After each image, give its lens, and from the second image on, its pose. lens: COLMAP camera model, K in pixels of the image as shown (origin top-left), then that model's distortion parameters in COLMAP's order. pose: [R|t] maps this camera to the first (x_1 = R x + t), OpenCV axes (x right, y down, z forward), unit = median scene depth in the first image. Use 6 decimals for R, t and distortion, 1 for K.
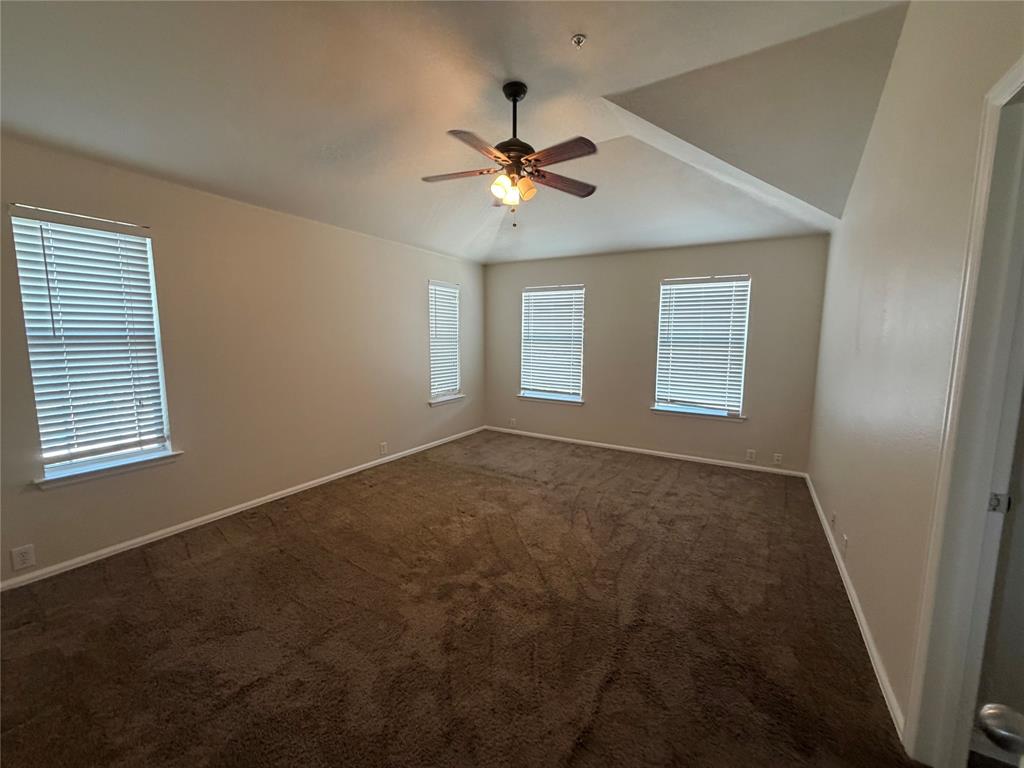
lens RADIAL K [[412.1, 0, 507.3], [0, 412.1, 382.3], [0, 0, 1]] dist [-0.002438, 0.000852]
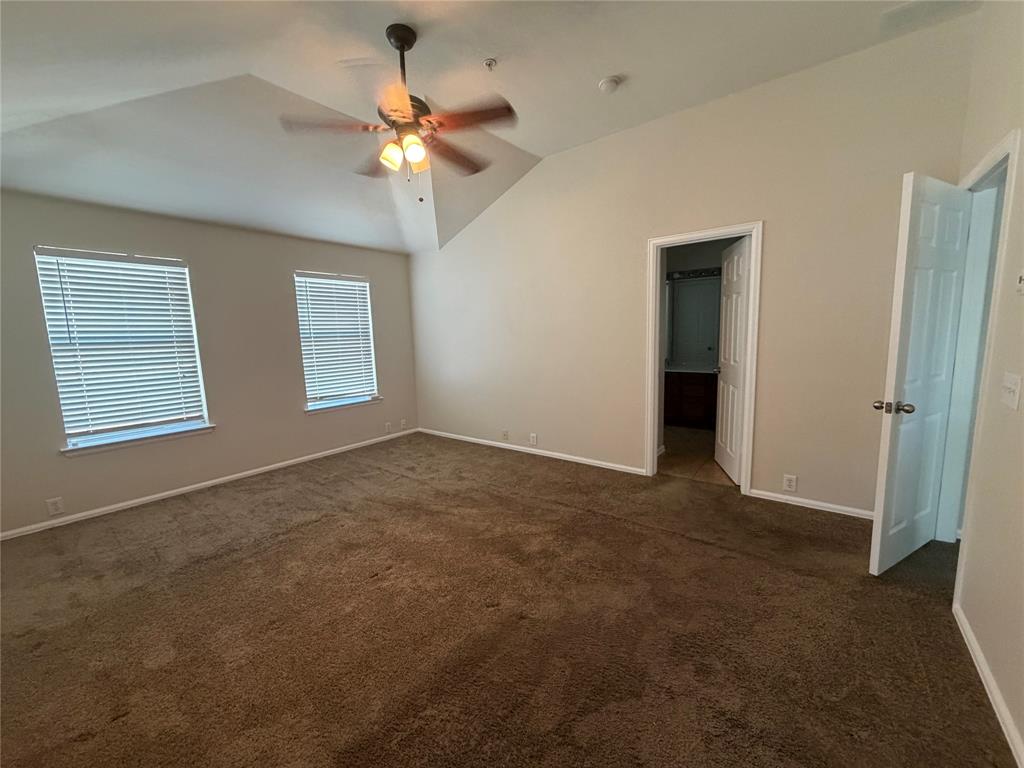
lens RADIAL K [[412.1, 0, 509.4], [0, 412.1, 378.5], [0, 0, 1]] dist [-0.002438, 0.000852]
pose [[0.116289, -0.127751, 0.984965, -0.551488], [0.139457, 0.983969, 0.111157, -0.049931], [-0.983376, 0.124434, 0.132241, 0.472230]]
